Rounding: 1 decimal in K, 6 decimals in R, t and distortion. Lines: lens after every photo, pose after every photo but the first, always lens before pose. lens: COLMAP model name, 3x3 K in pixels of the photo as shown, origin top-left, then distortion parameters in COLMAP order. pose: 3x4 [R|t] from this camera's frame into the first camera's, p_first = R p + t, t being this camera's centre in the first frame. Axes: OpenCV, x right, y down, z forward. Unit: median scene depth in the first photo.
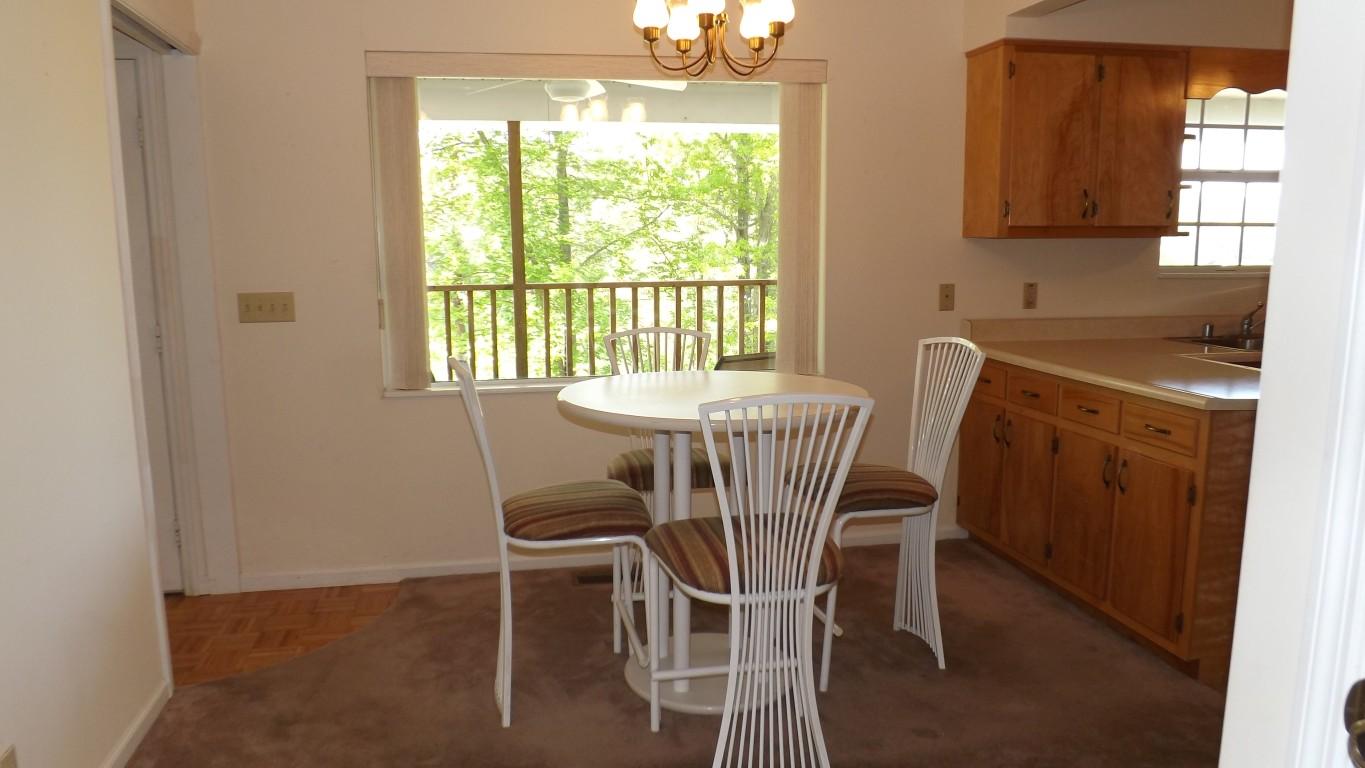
lens RADIAL K [[975.5, 0, 677.7], [0, 975.5, 410.7], [0, 0, 1]] dist [-0.060553, 0.013576]
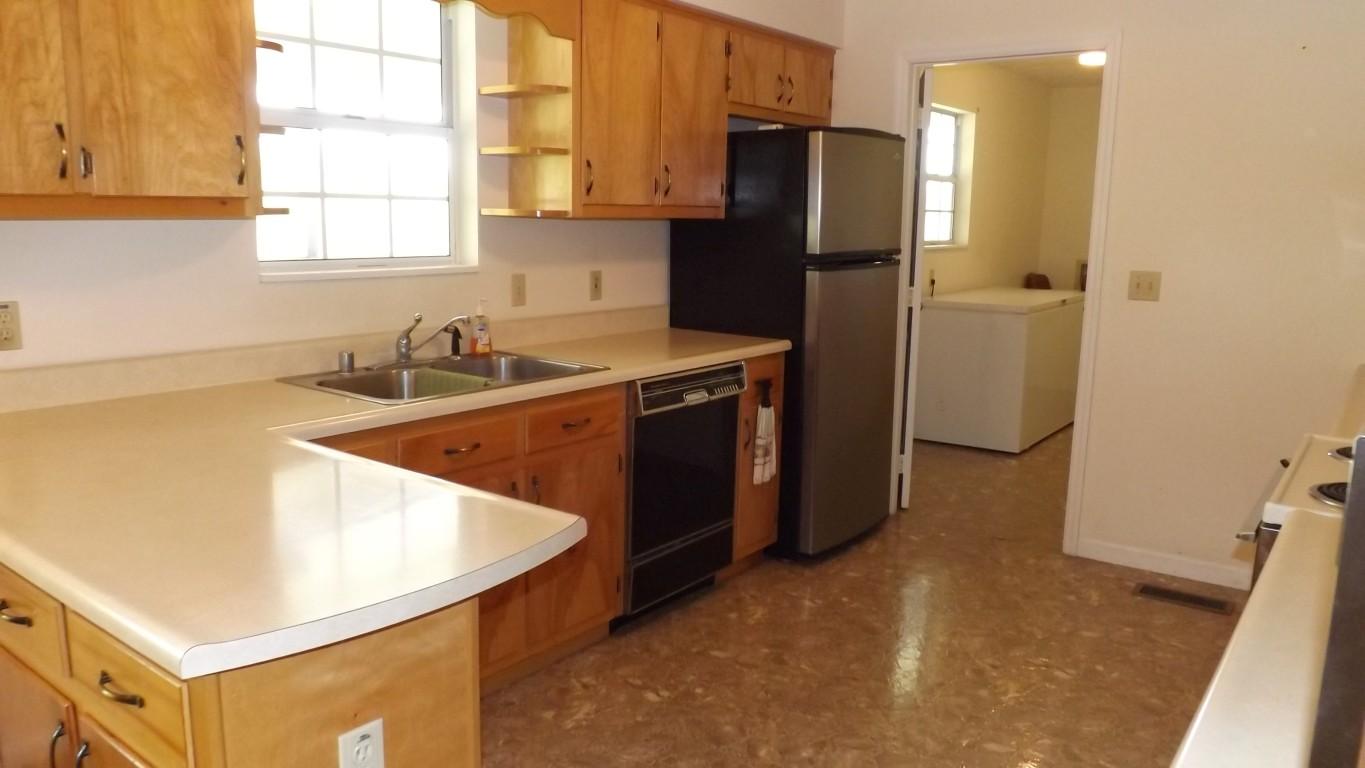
lens RADIAL K [[975.5, 0, 687.9], [0, 975.5, 388.8], [0, 0, 1]] dist [-0.060553, 0.013576]
pose [[0.739927, -0.095369, 0.665892, 0.322039], [0.089127, 0.995071, 0.043477, -0.081662], [-0.666757, 0.027180, 0.744780, 0.406194]]
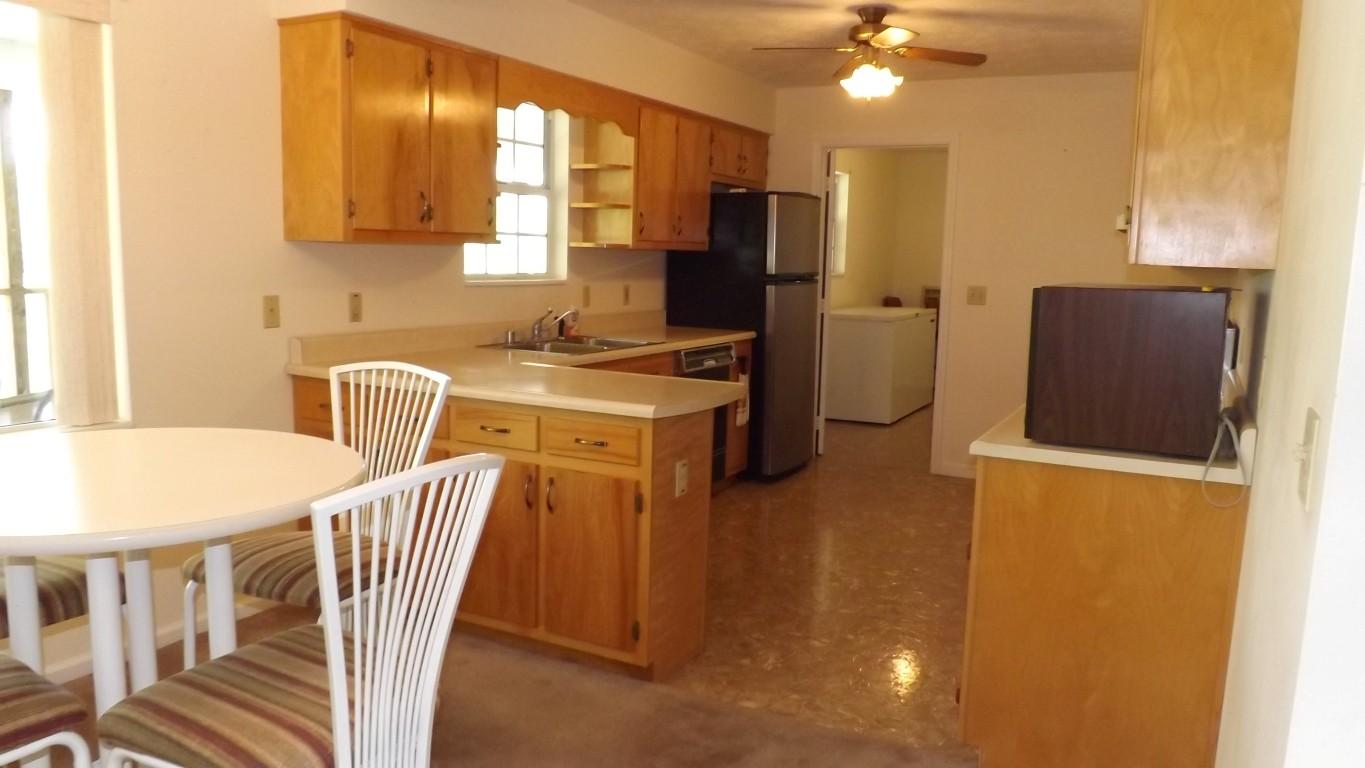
lens RADIAL K [[975.5, 0, 682.7], [0, 975.5, 396.6], [0, 0, 1]] dist [-0.060553, 0.013576]
pose [[0.622701, -0.086957, 0.777613, -0.162828], [0.101444, 0.994390, 0.029964, -0.036492], [-0.775856, 0.060226, 0.628029, 0.232513]]
